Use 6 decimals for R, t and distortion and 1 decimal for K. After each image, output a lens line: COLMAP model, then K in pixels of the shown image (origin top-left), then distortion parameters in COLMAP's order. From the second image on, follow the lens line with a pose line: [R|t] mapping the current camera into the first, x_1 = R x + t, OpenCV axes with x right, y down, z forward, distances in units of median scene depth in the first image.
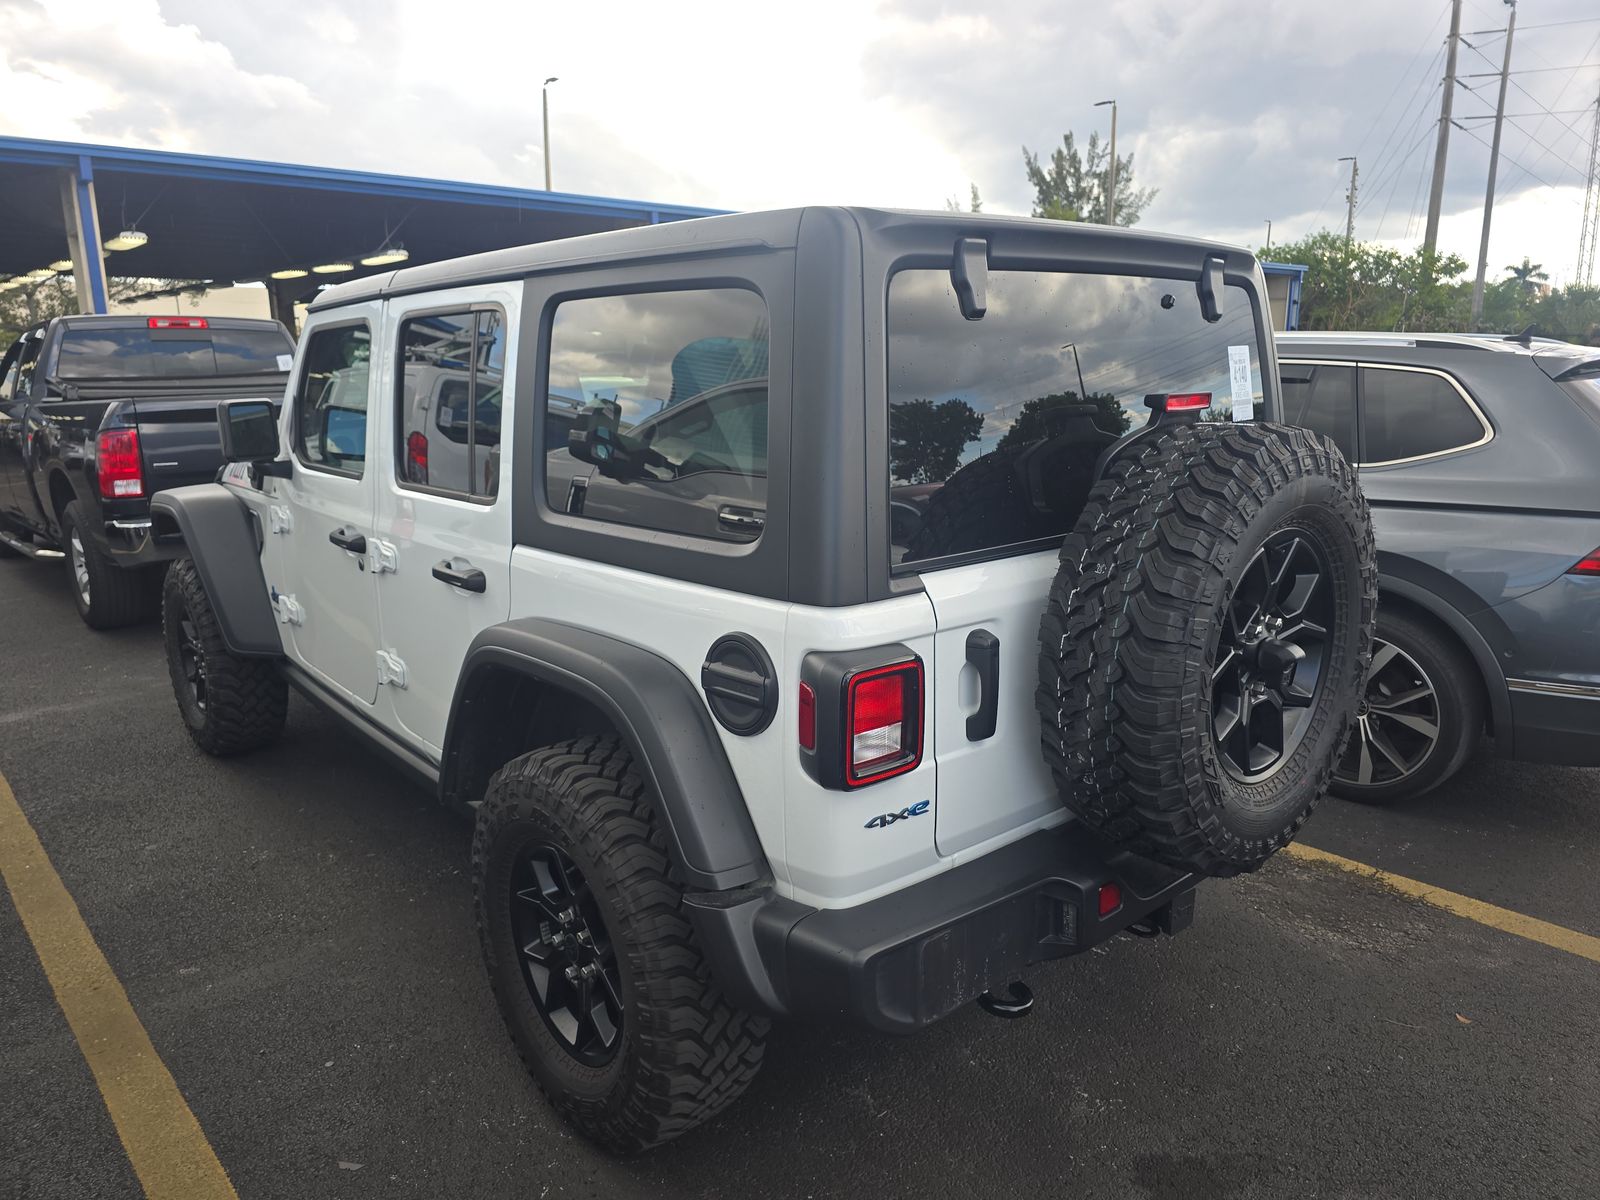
lens RADIAL K [[1085.2, 0, 800.4], [0, 1085.2, 556.6], [0, 0, 1]] dist [0.063001, -0.052268]
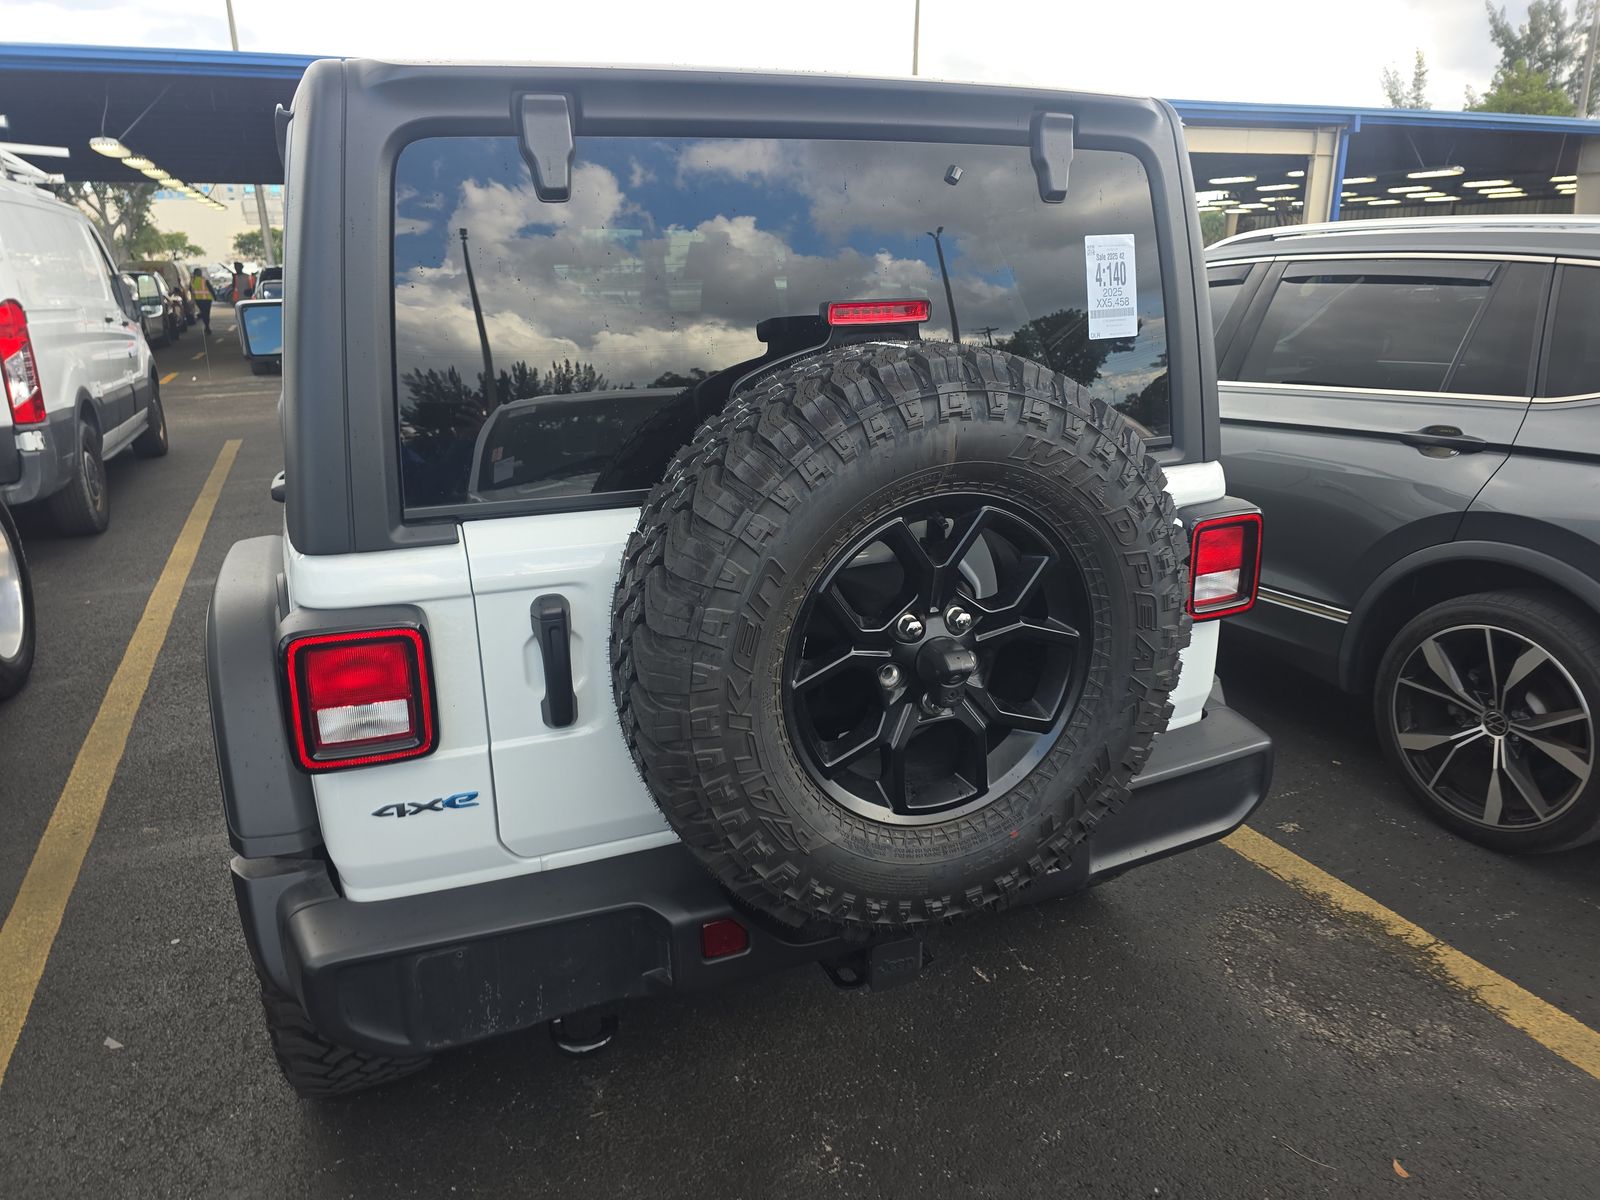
lens RADIAL K [[1085.2, 0, 800.4], [0, 1085.2, 556.6], [0, 0, 1]] dist [0.063001, -0.052268]
pose [[0.946425, 0.078139, -0.313328, 0.522093], [-0.051786, 0.994451, 0.091576, -0.039523], [0.318745, -0.070444, 0.945219, 0.259676]]
